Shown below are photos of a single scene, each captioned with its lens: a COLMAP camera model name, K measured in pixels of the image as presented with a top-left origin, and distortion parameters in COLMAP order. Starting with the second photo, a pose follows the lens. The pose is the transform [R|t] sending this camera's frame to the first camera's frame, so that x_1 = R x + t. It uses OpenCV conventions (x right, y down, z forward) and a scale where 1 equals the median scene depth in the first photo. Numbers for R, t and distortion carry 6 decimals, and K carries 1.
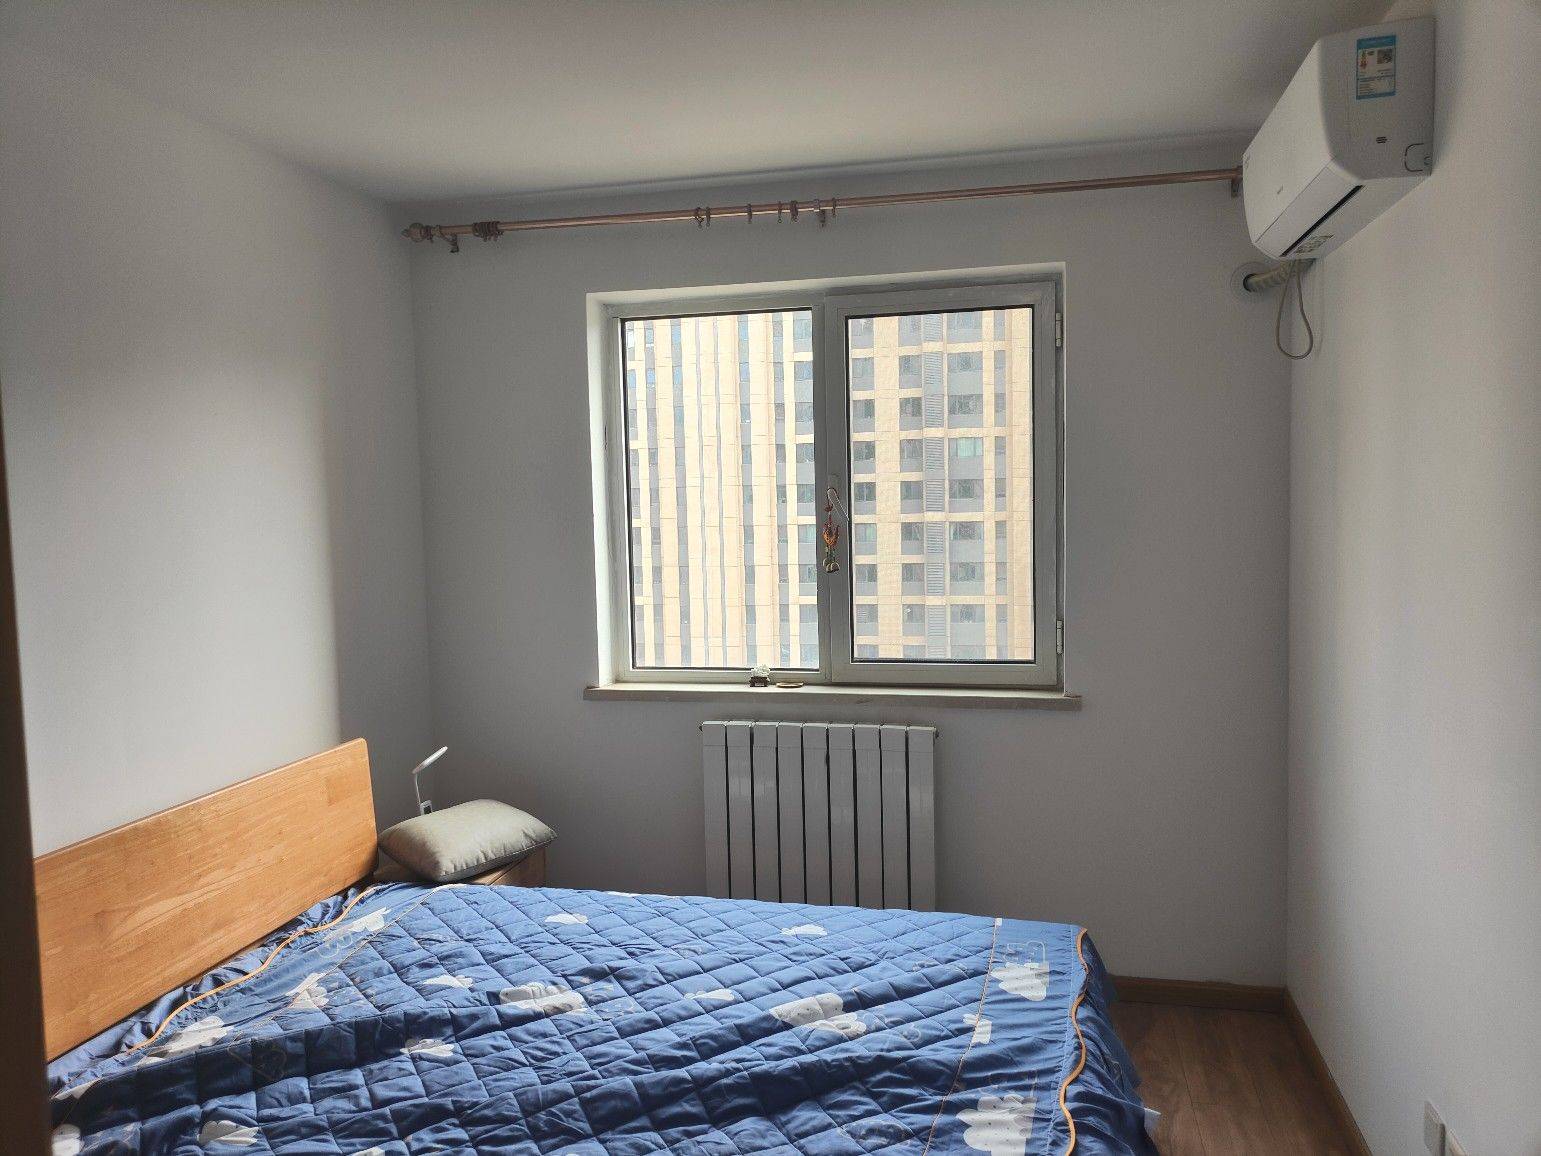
lens RADIAL K [[1147.4, 0, 770.5], [0, 1147.4, 578.0], [0, 0, 1]] dist [0.043051, -0.053210]
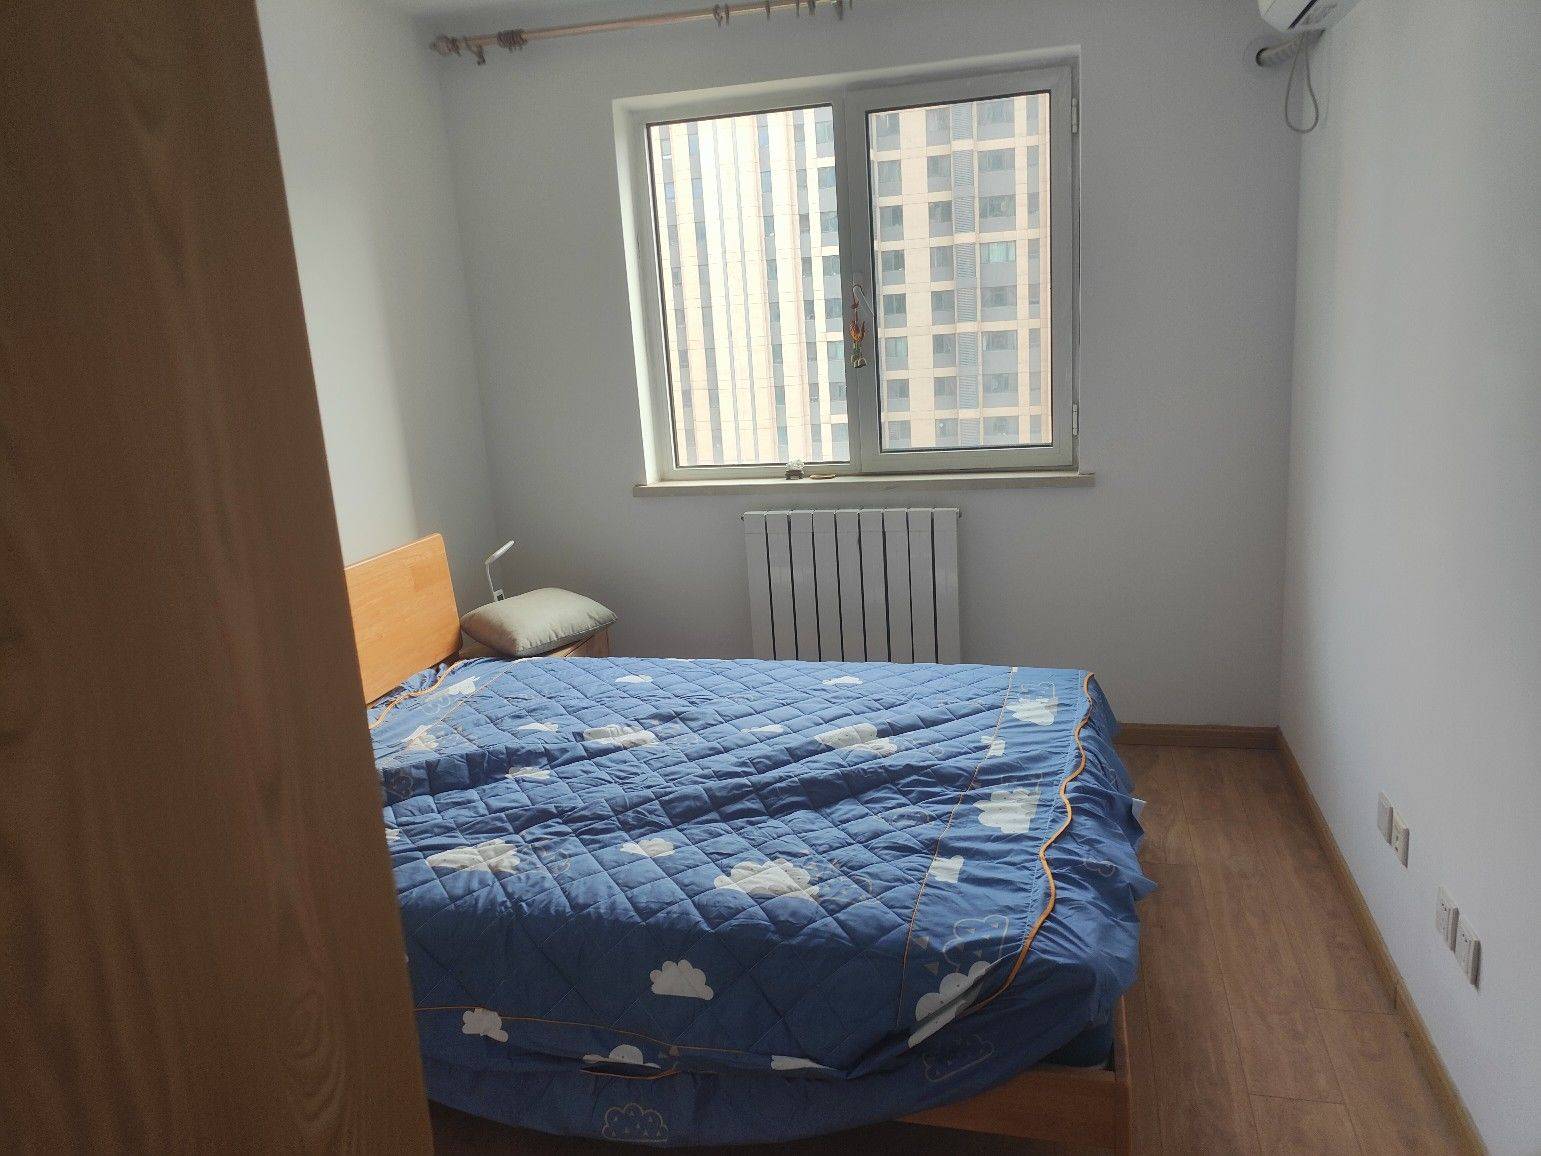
lens RADIAL K [[1147.4, 0, 770.5], [0, 1147.4, 578.0], [0, 0, 1]] dist [0.043051, -0.053210]
pose [[0.998873, -0.035156, -0.031873, -0.001977], [0.039627, 0.987482, 0.152673, 0.031113], [0.026106, -0.153764, 0.987763, -0.112448]]
